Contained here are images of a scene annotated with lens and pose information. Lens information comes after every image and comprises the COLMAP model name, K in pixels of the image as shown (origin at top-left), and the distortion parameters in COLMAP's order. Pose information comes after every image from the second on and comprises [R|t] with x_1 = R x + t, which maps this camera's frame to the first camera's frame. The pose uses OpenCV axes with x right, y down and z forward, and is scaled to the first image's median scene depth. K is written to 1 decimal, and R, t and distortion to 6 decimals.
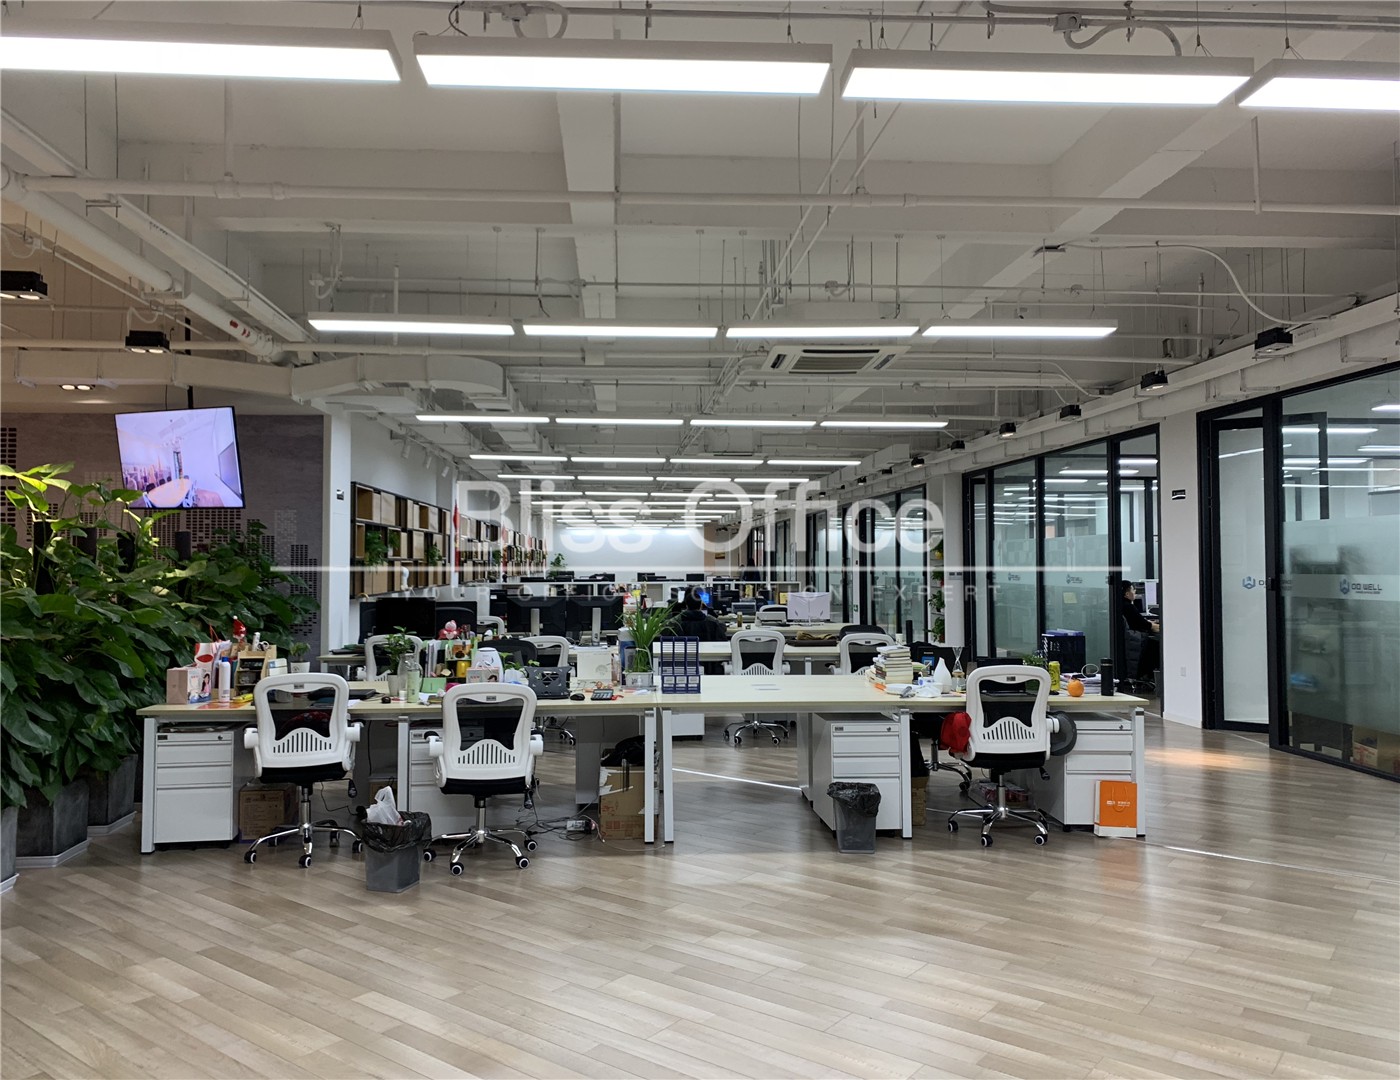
lens RADIAL K [[1073.4, 0, 700.0], [0, 1073.4, 540.0], [0, 0, 1]] dist [0.077523, -0.129142]
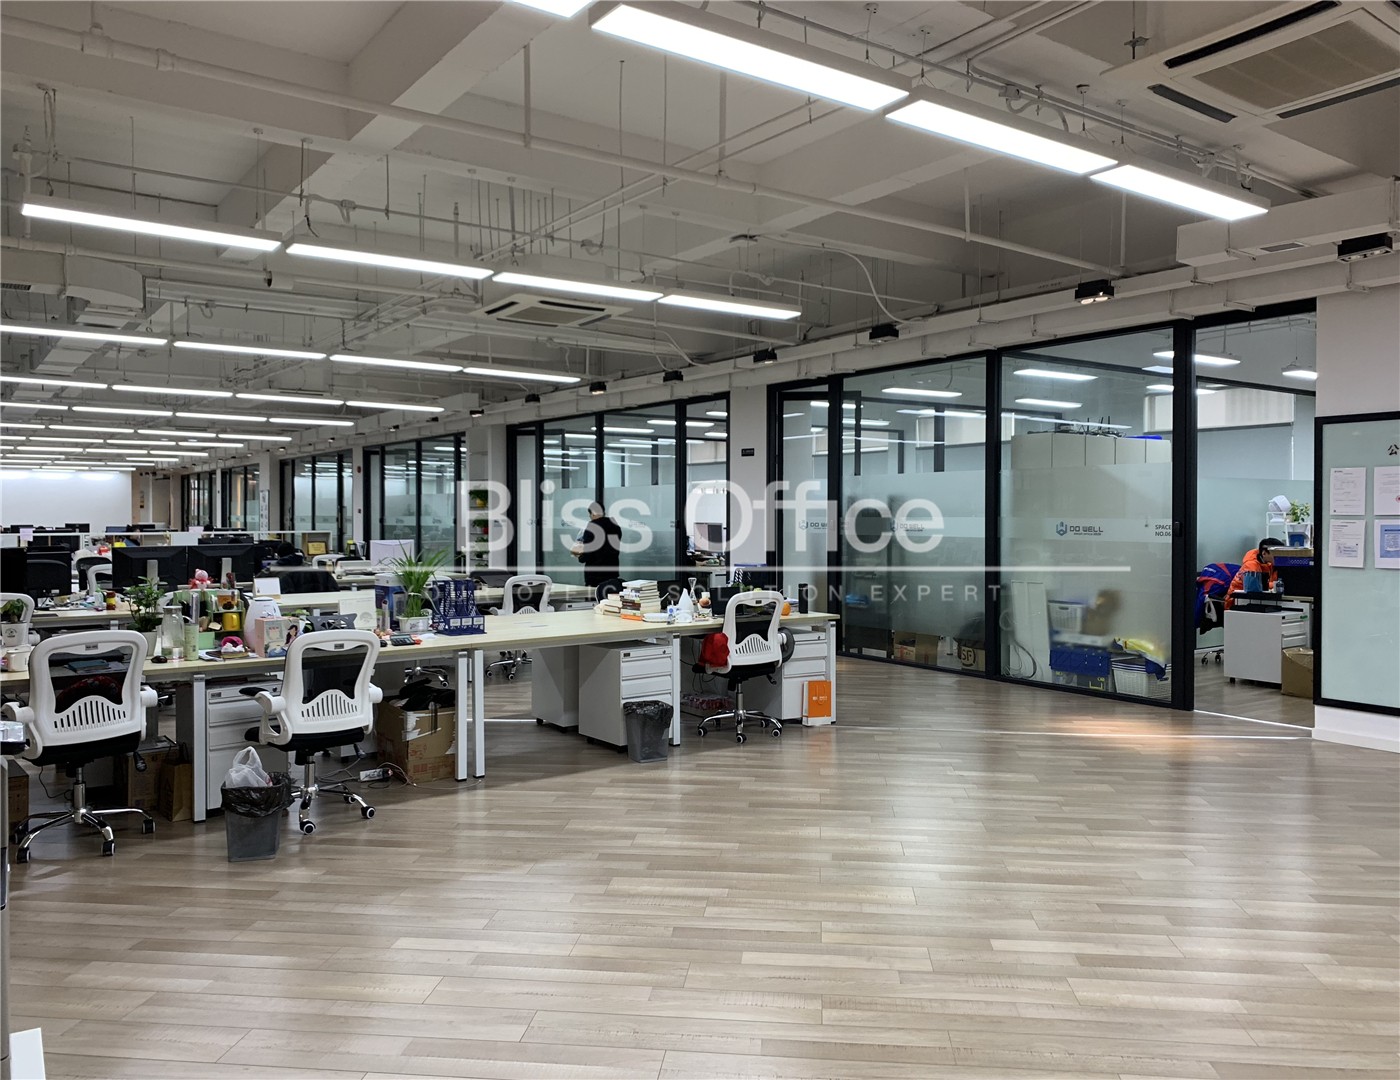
lens RADIAL K [[1072.0, 0, 699.4], [0, 1072.0, 547.0], [0, 0, 1]] dist [0.118202, -0.247618]
pose [[0.845357, -0.015988, 0.533962, -0.394611], [-0.011489, 0.998777, 0.048095, 0.010294], [-0.534078, -0.046792, 0.844139, 0.032214]]
